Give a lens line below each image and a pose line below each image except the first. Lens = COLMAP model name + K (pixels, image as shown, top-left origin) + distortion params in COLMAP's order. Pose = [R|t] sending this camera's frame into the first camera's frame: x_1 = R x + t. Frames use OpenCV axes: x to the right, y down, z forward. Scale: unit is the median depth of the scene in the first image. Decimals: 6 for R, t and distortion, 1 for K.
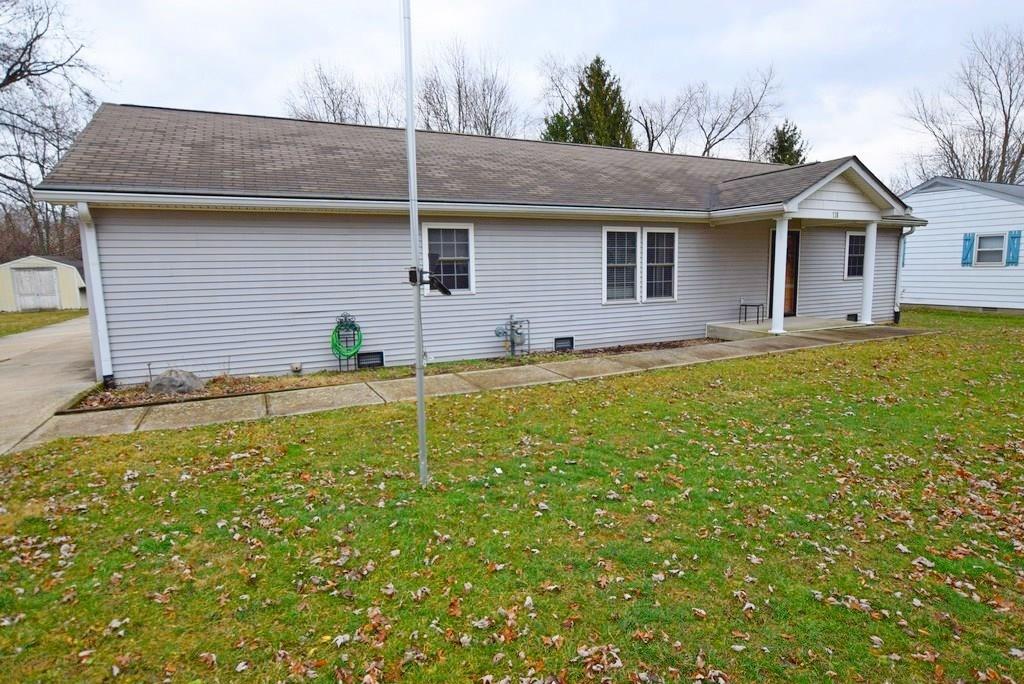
lens RADIAL K [[550.3, 0, 509.8], [0, 550.3, 342.6], [0, 0, 1]] dist [-0.015983, 0.000793]
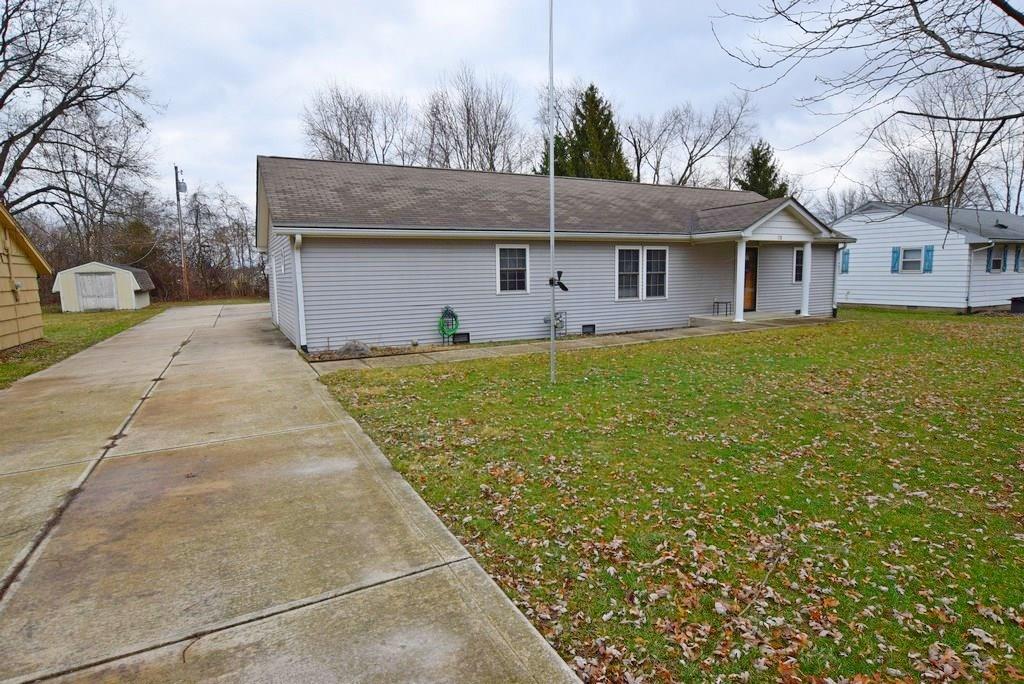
lens RADIAL K [[550.3, 0, 512.8], [0, 550.3, 338.5], [0, 0, 1]] dist [-0.015983, 0.000793]
pose [[0.999524, -0.002247, 0.030783, -0.115960], [0.002709, 0.999884, -0.014971, 0.038664], [-0.030746, 0.015047, 0.999414, -0.331380]]
